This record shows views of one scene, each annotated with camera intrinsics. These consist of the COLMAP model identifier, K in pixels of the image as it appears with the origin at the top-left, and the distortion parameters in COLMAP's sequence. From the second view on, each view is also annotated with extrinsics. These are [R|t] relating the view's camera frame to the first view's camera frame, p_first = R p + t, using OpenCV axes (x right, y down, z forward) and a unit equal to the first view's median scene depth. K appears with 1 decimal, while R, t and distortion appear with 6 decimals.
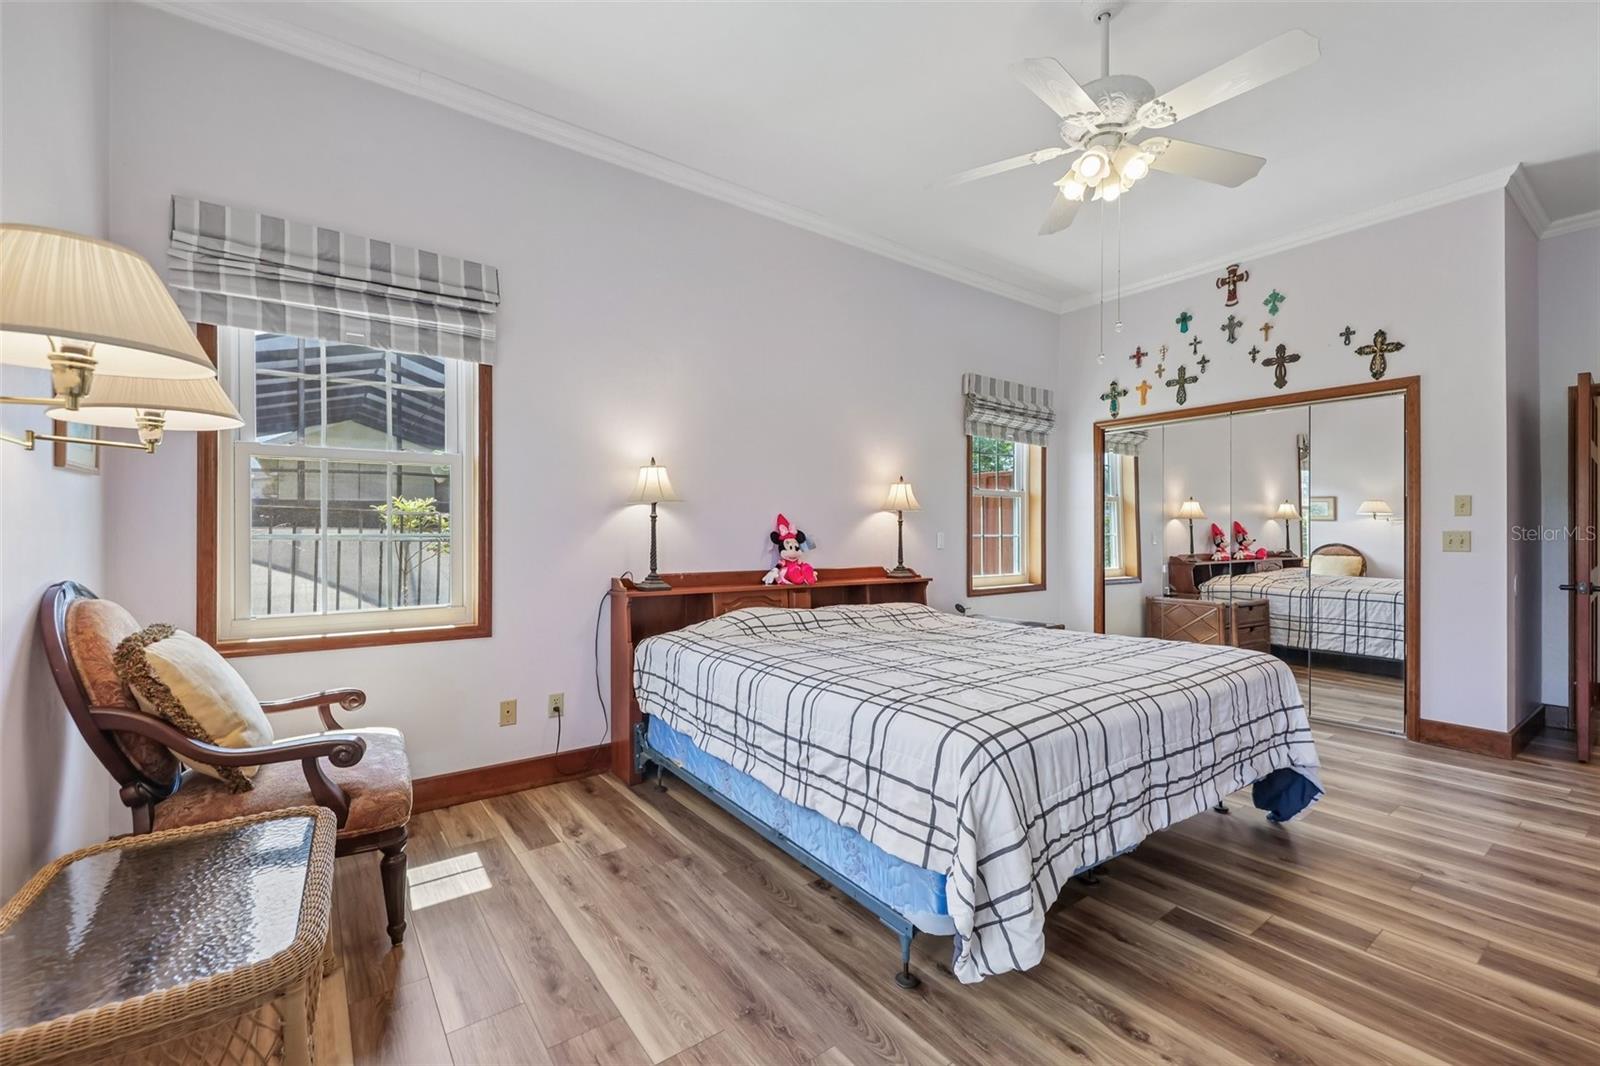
lens RADIAL K [[668.5, 0, 798.7], [0, 668.5, 523.5], [0, 0, 1]] dist [0.016026, -0.006815]
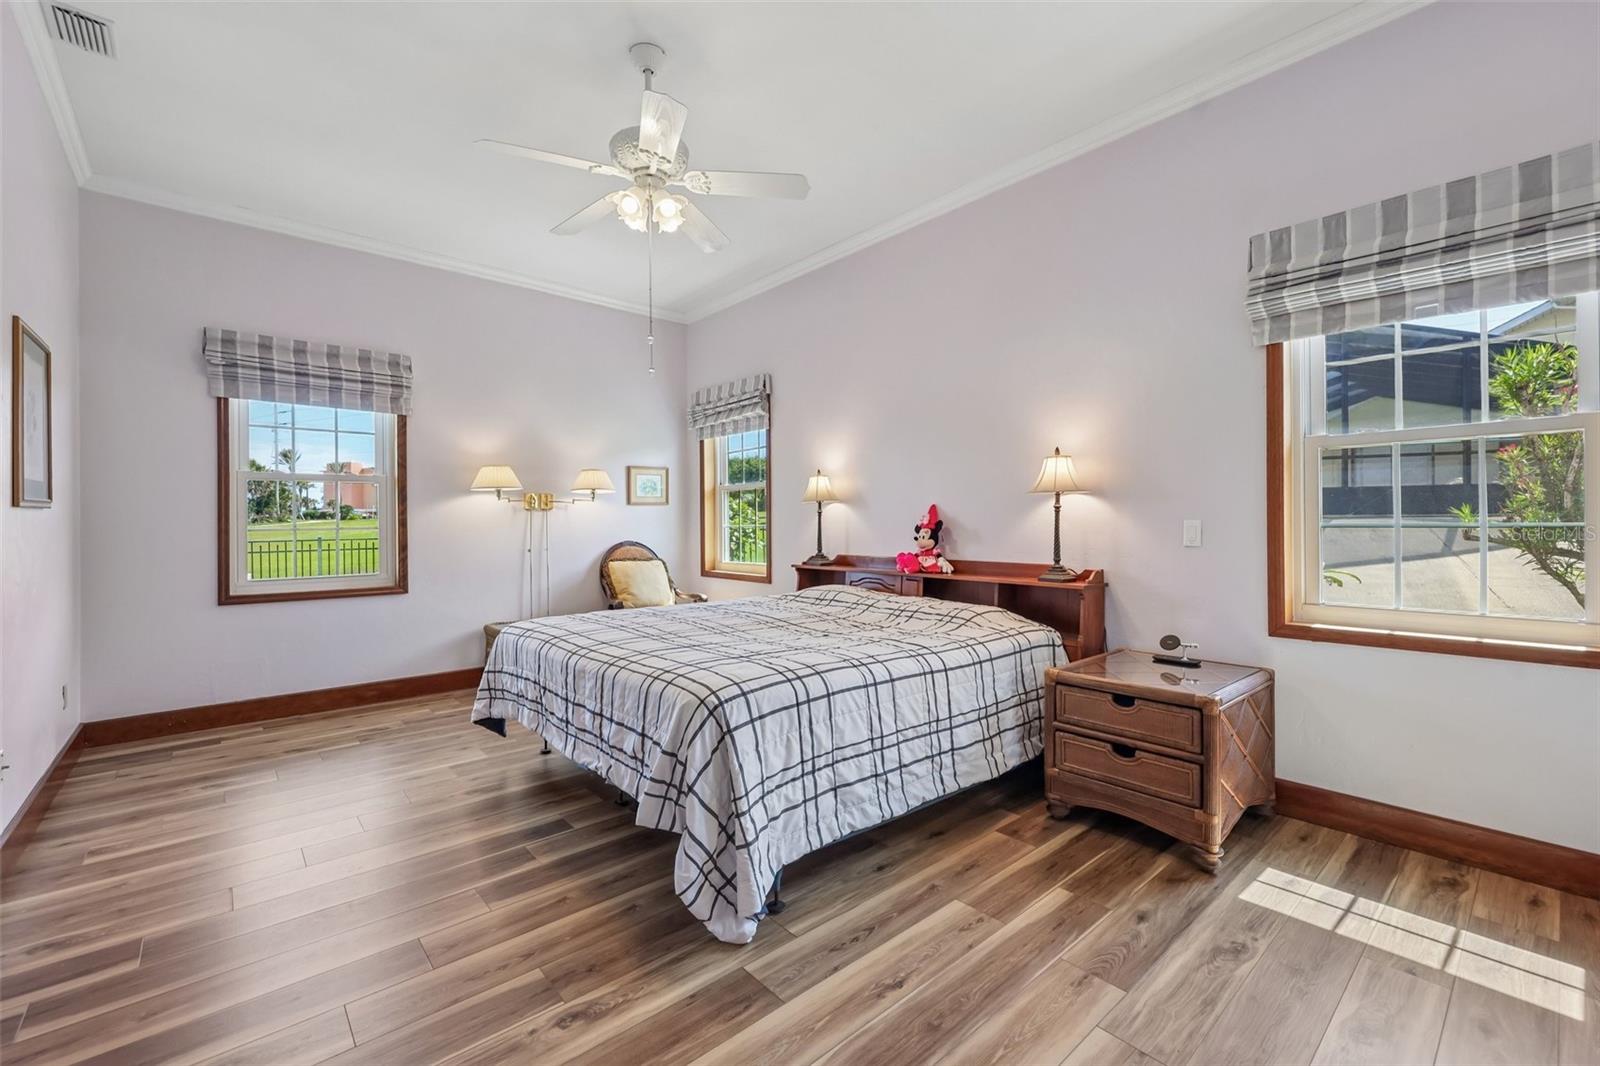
lens RADIAL K [[668.5, 0, 798.7], [0, 668.5, 523.5], [0, 0, 1]] dist [0.016026, -0.006815]
pose [[0.088420, 0.000404, -0.996083, 0.931799], [0.015832, 0.999873, 0.001811, 0.007673], [0.995957, -0.015930, 0.088402, 0.669943]]
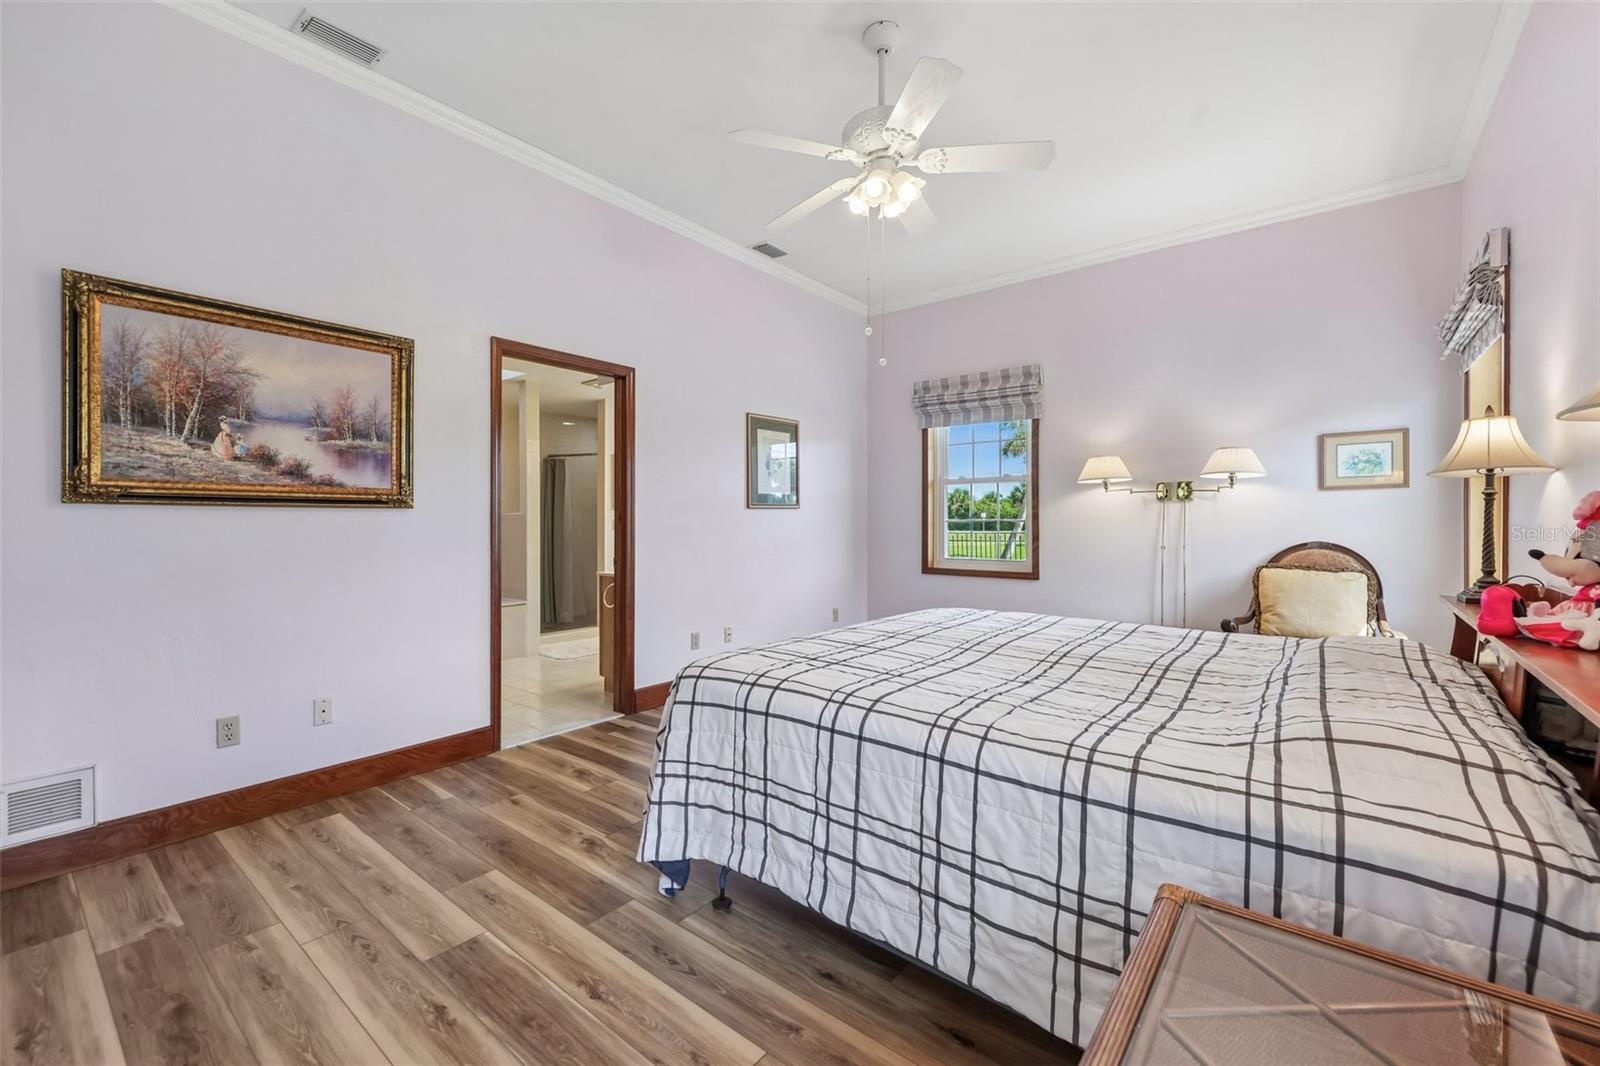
lens RADIAL K [[668.5, 0, 798.7], [0, 668.5, 523.5], [0, 0, 1]] dist [0.016026, -0.006815]
pose [[-0.967076, 0.001852, -0.254483, 0.503820], [0.003133, 0.999984, -0.004626, 0.015807], [0.254470, -0.005271, -0.967066, 1.187697]]
